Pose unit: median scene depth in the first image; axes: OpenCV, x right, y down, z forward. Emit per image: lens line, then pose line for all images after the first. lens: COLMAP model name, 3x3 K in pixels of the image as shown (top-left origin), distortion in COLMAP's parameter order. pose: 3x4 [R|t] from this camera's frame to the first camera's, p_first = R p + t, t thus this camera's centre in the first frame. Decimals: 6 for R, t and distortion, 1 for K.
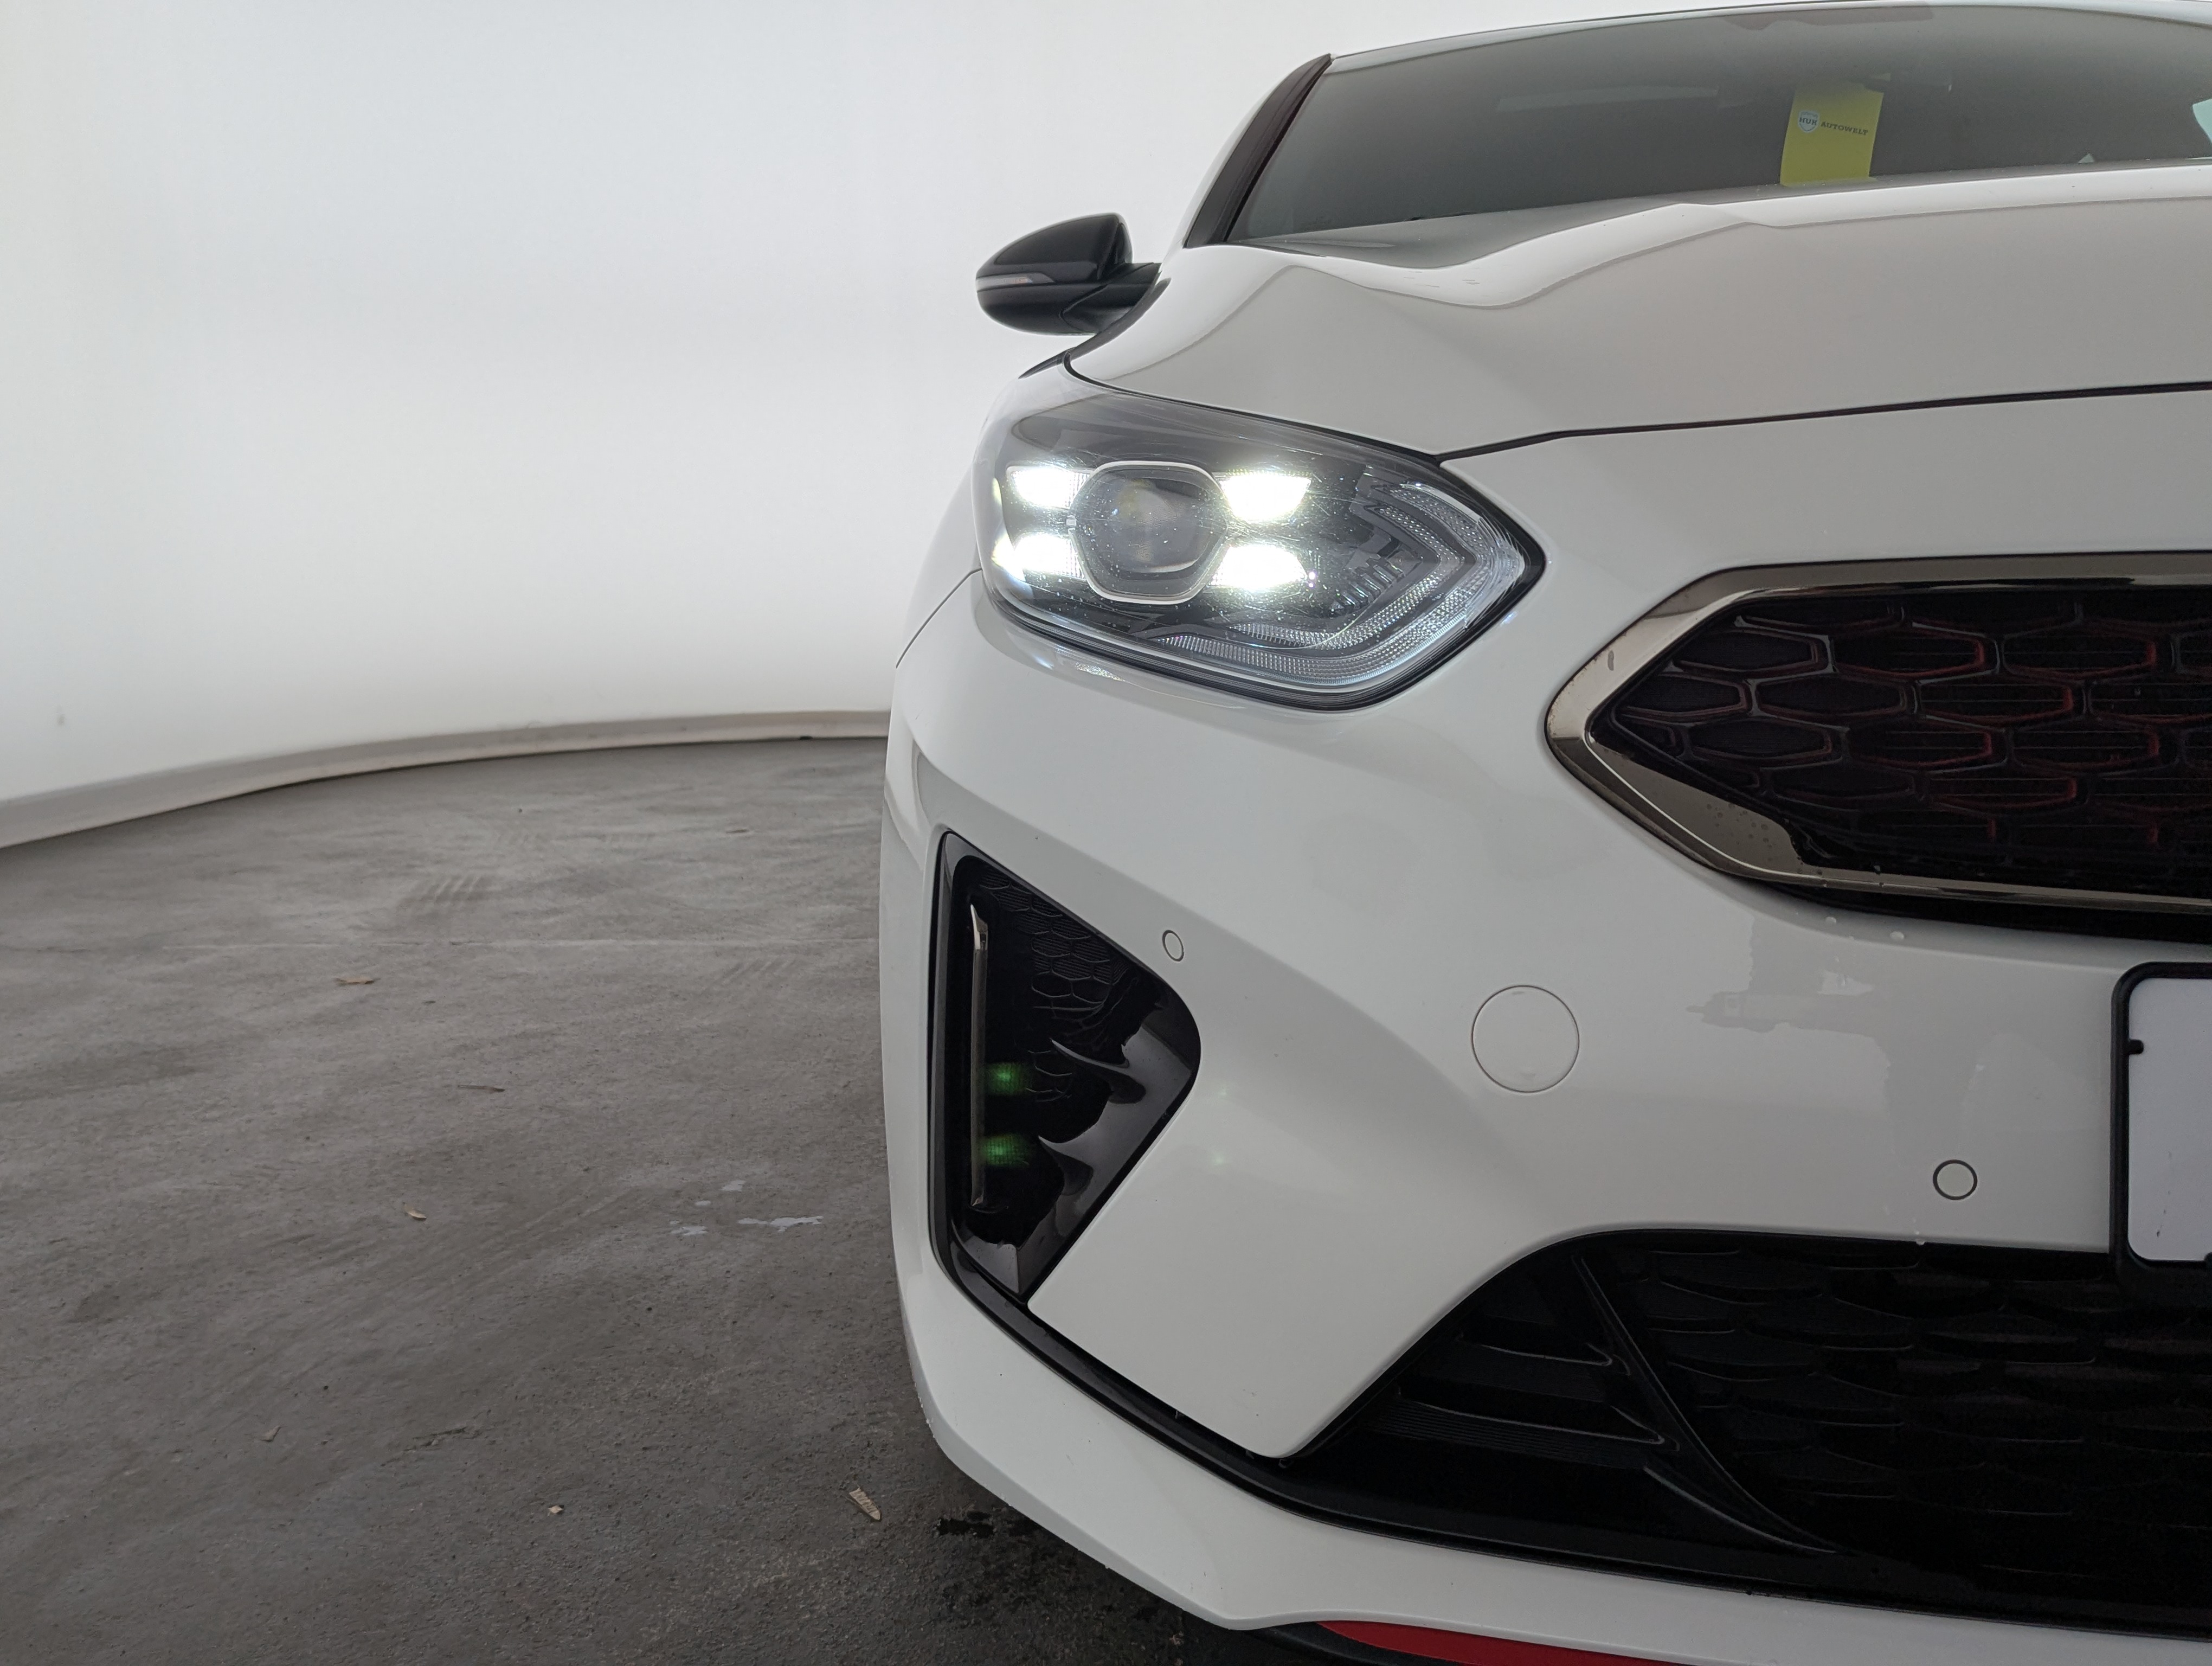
lens RADIAL K [[2110.4, 0, 1146.8], [0, 2110.4, 830.7], [0, 0, 1]] dist [0.052506, 0.000000]
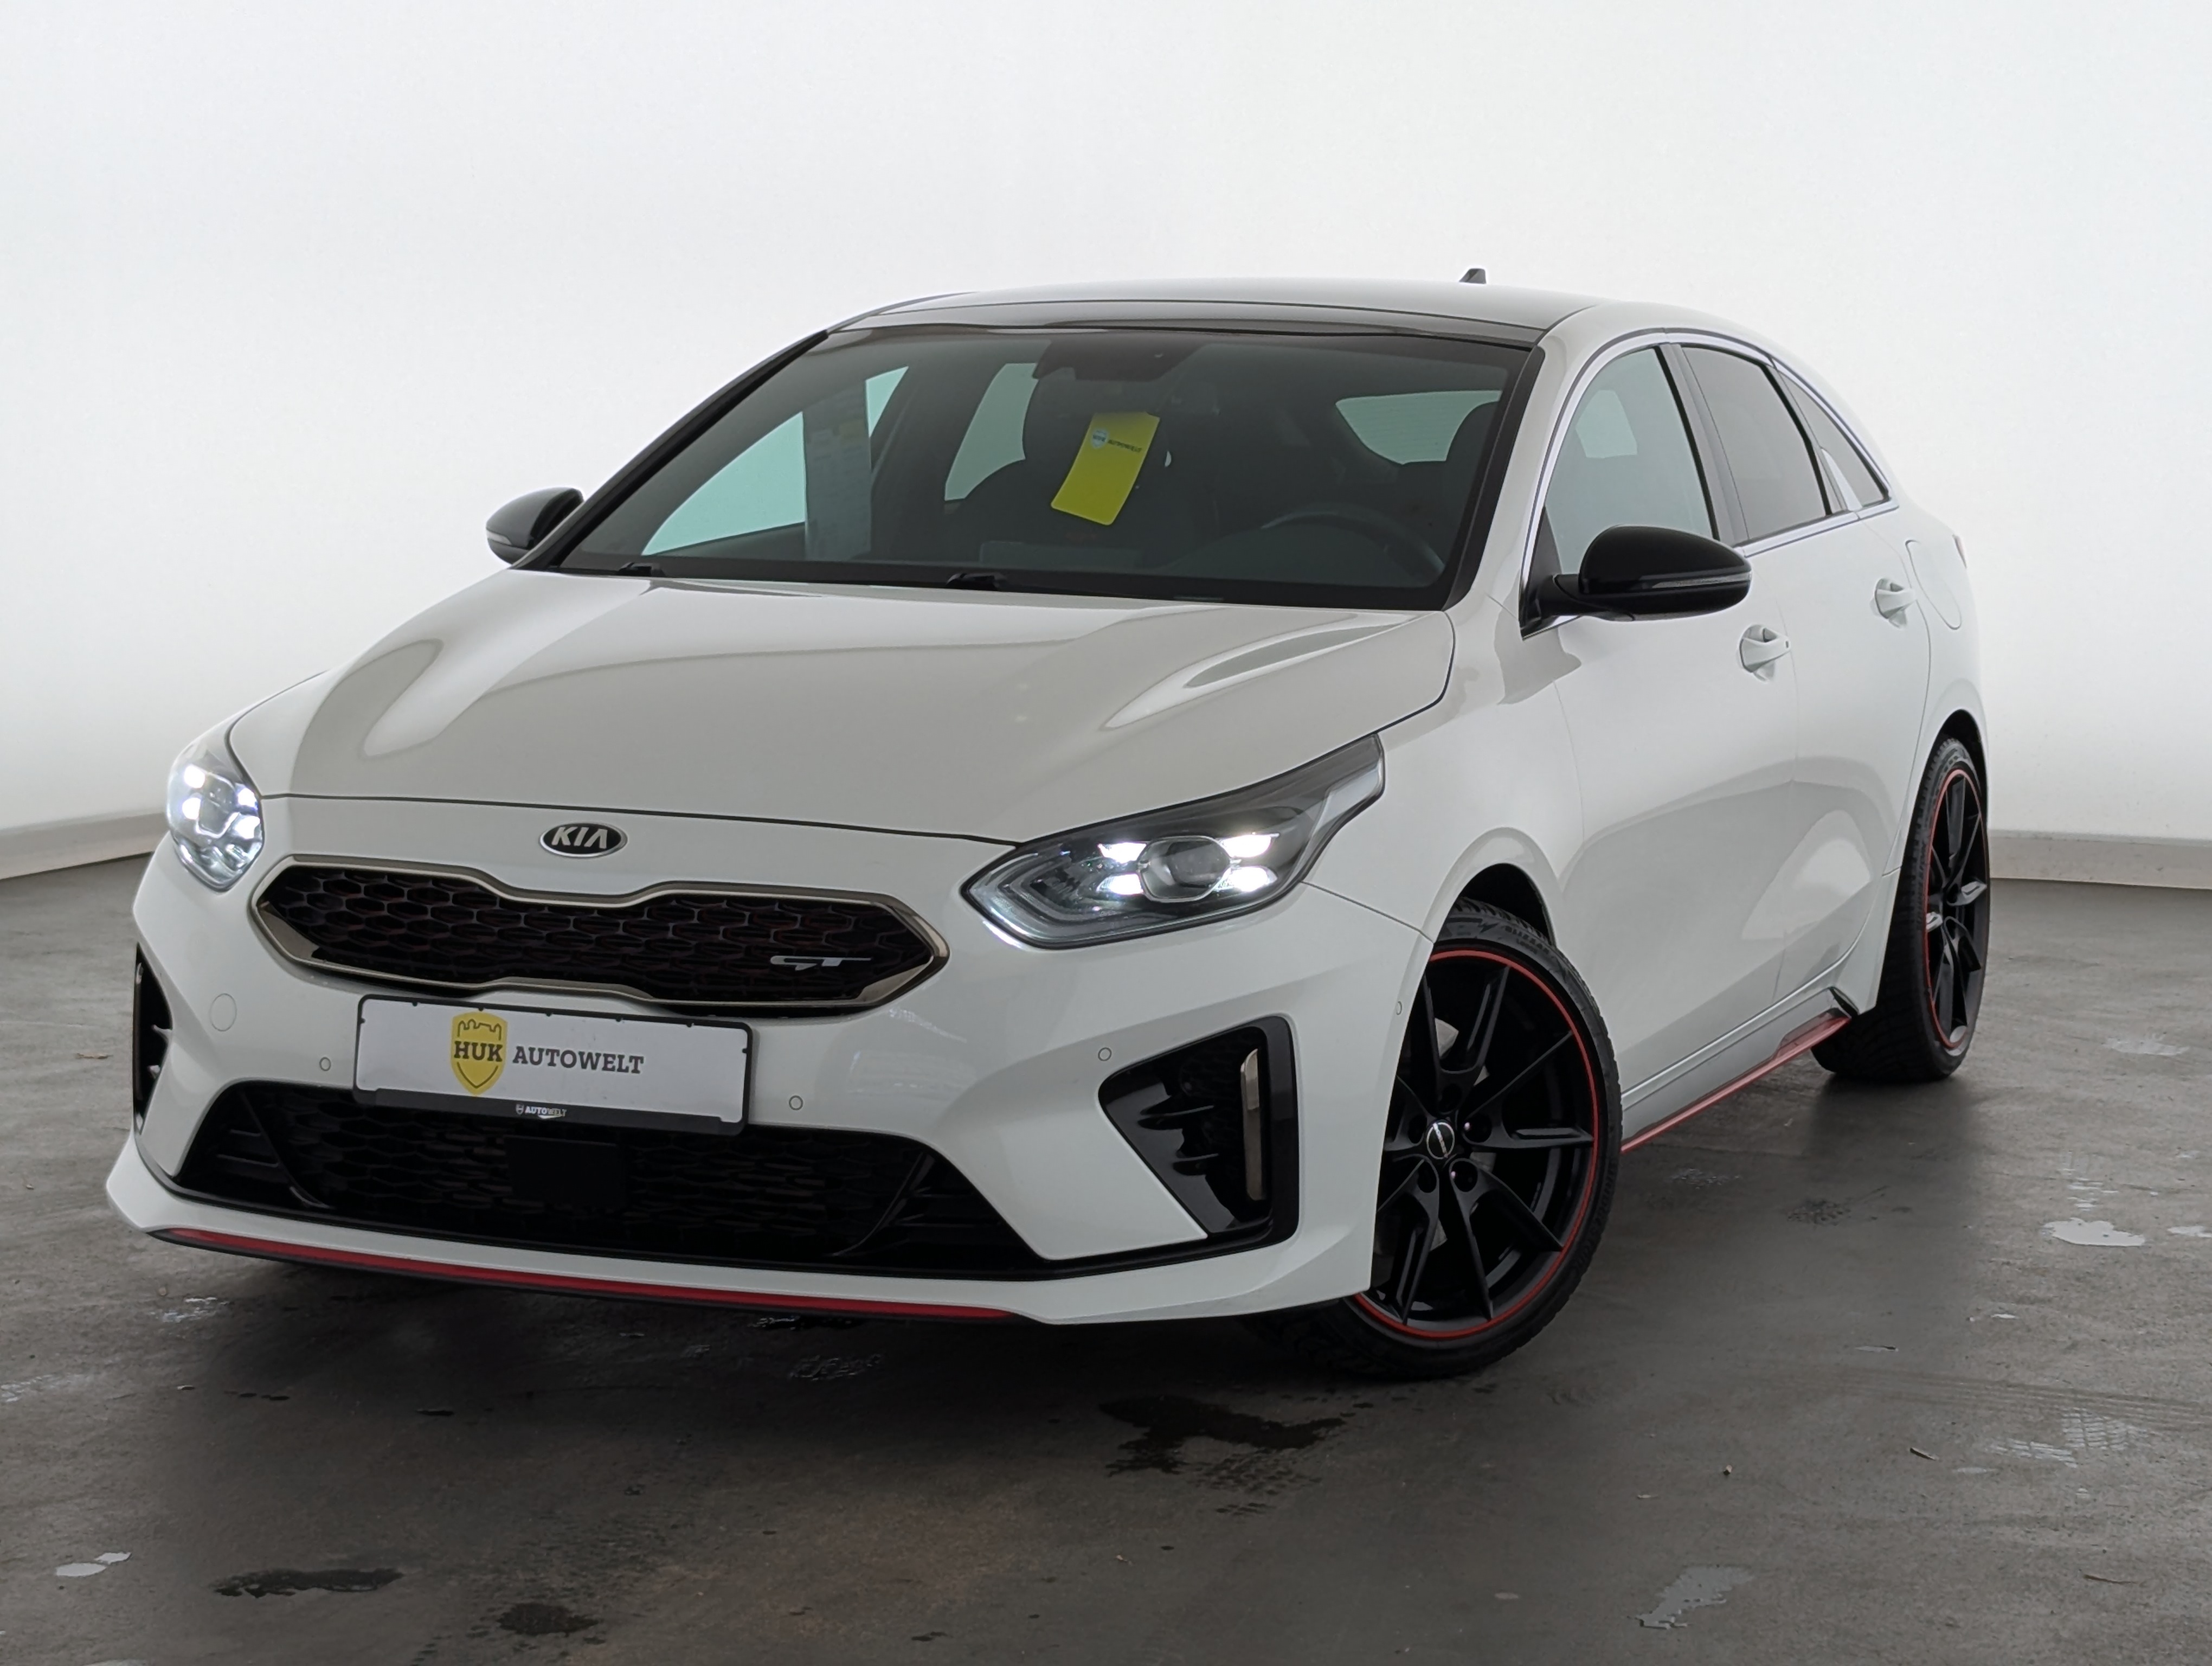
lens RADIAL K [[5343.0, 0, 1102.2], [0, 5343.0, 830.3], [0, 0, 1]] dist [0.008158, 0.000000]
pose [[0.959204, 0.063109, -0.275582, 1.274545], [-0.072291, 0.997112, -0.023278, -0.025338], [0.273317, 0.042250, 0.960996, -2.177007]]
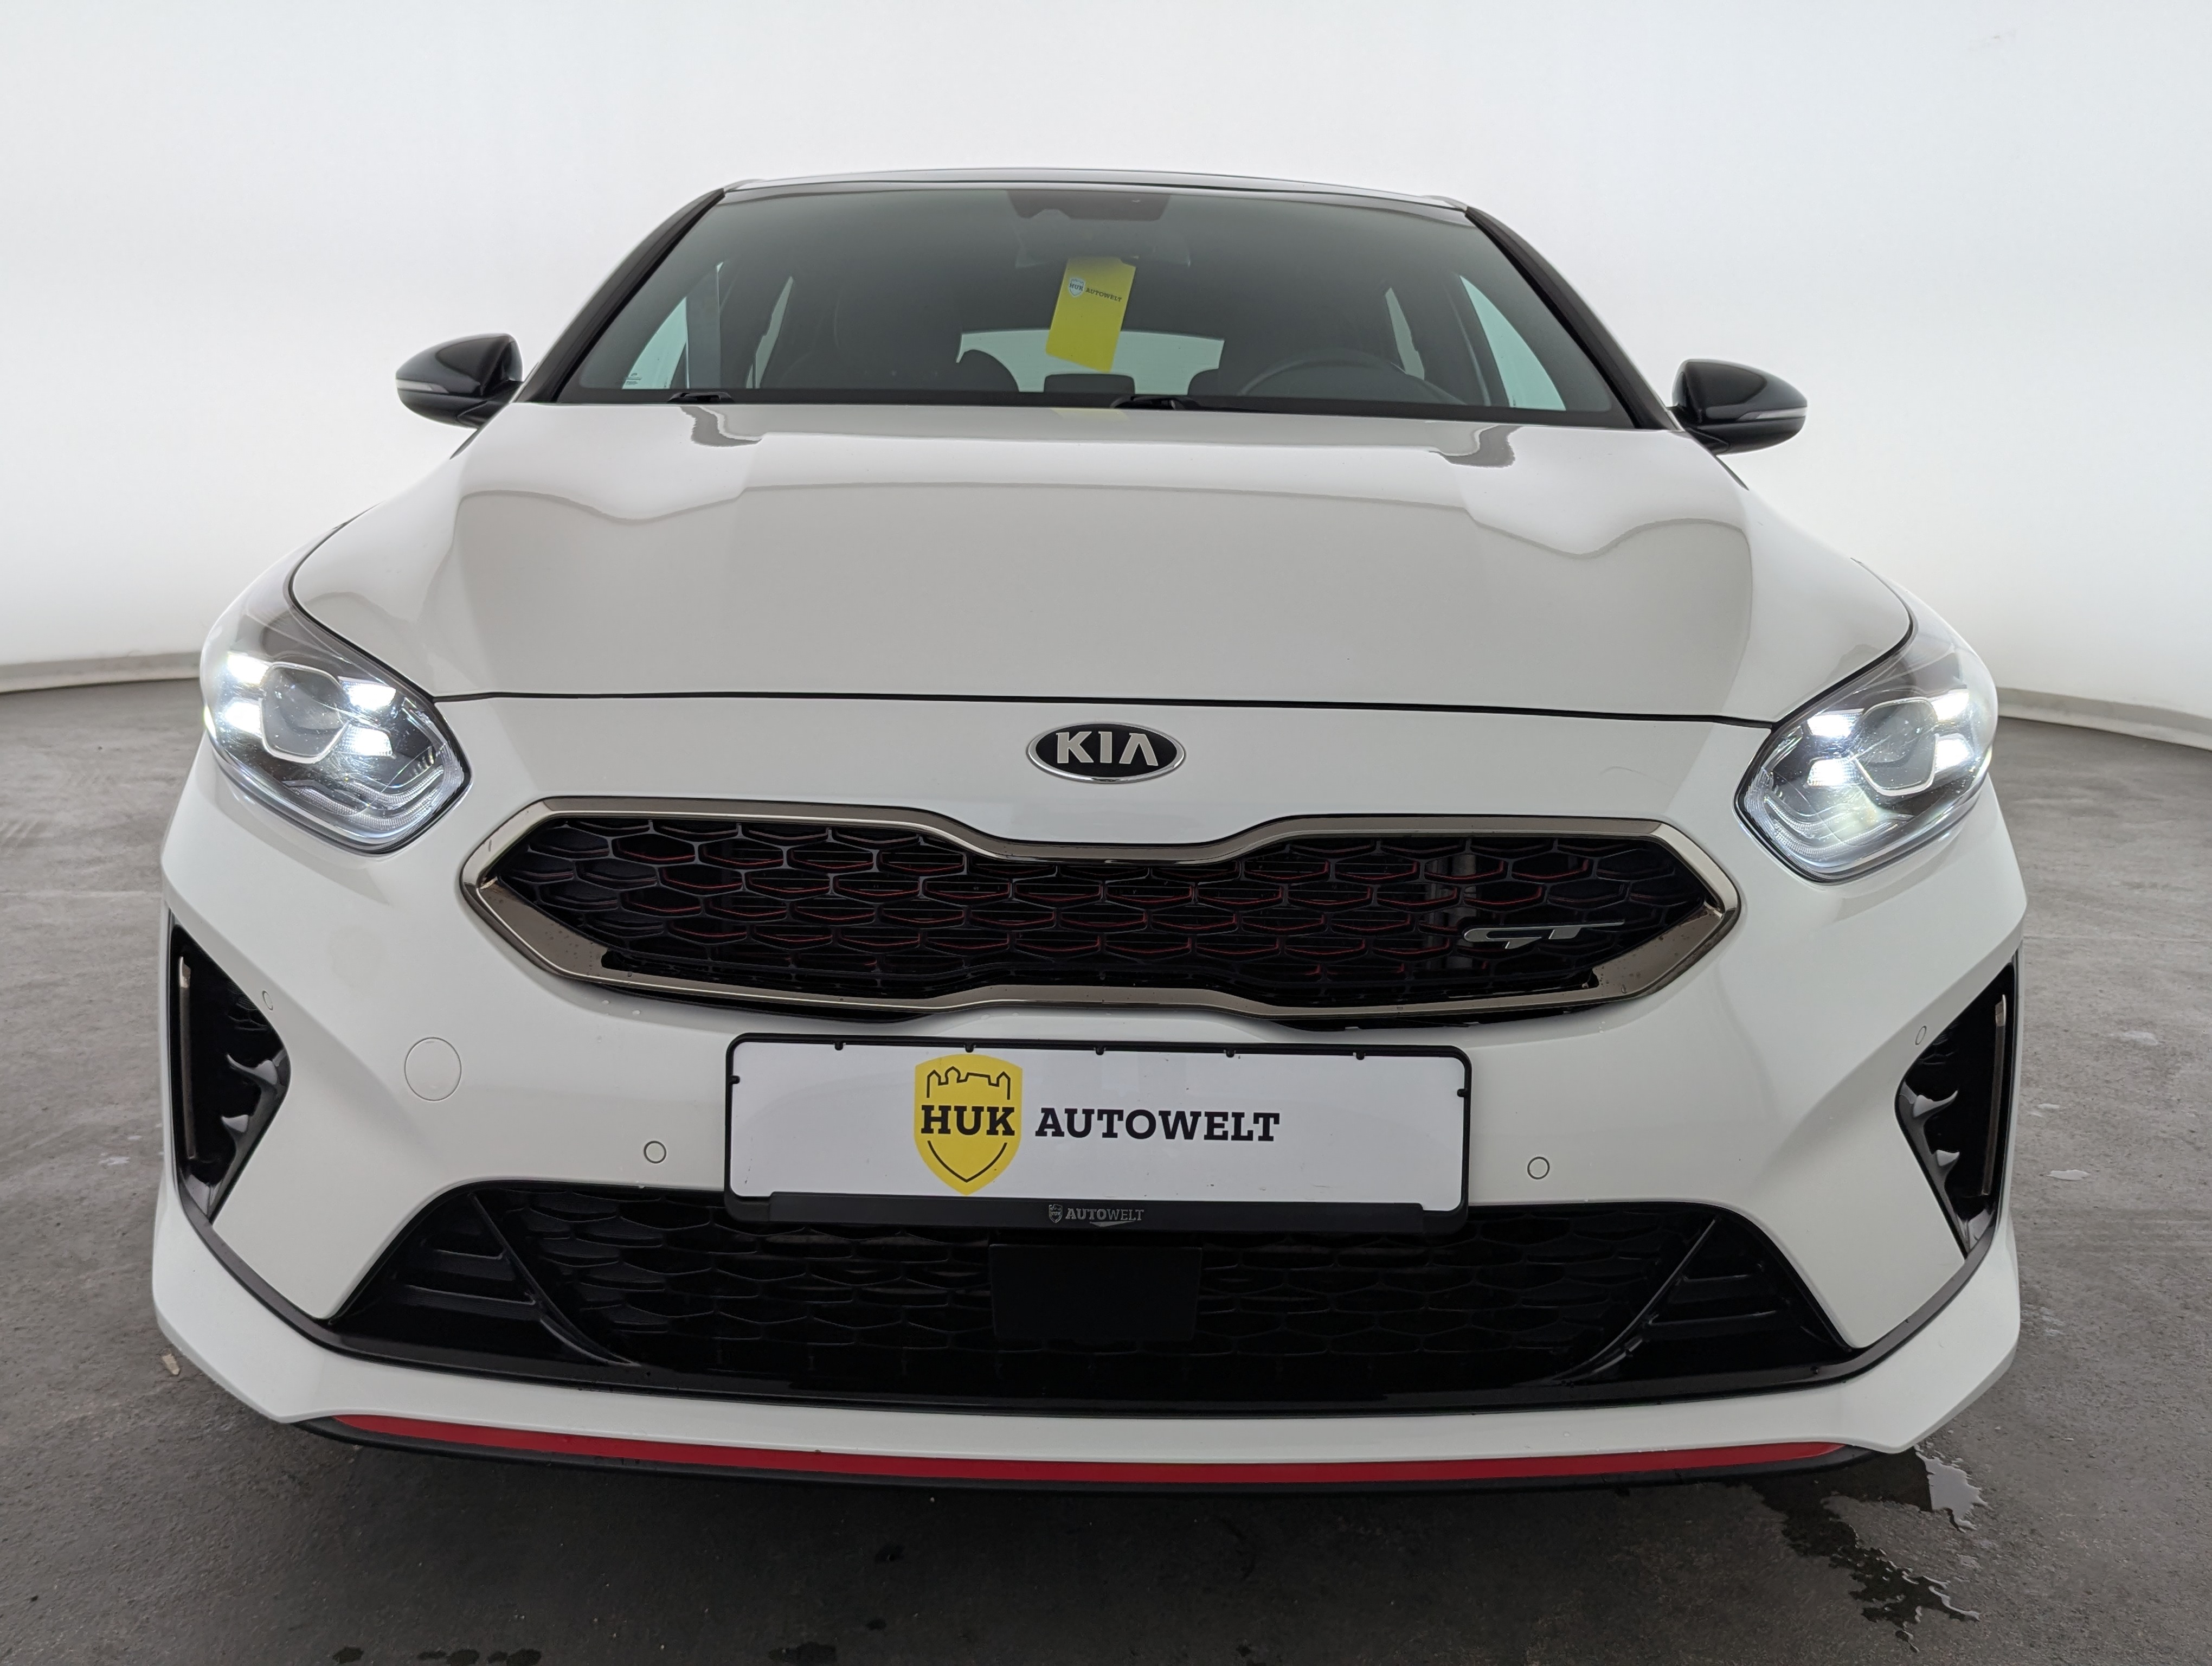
lens RADIAL K [[2110.4, 0, 1116.5], [0, 2110.4, 843.9], [0, 0, 1]] dist [0.052506, 0.000000]
pose [[0.992644, 0.017313, 0.119824, 0.199015], [-0.023529, 0.998439, 0.050651, -0.069445], [-0.118760, -0.053098, 0.991502, -0.284324]]
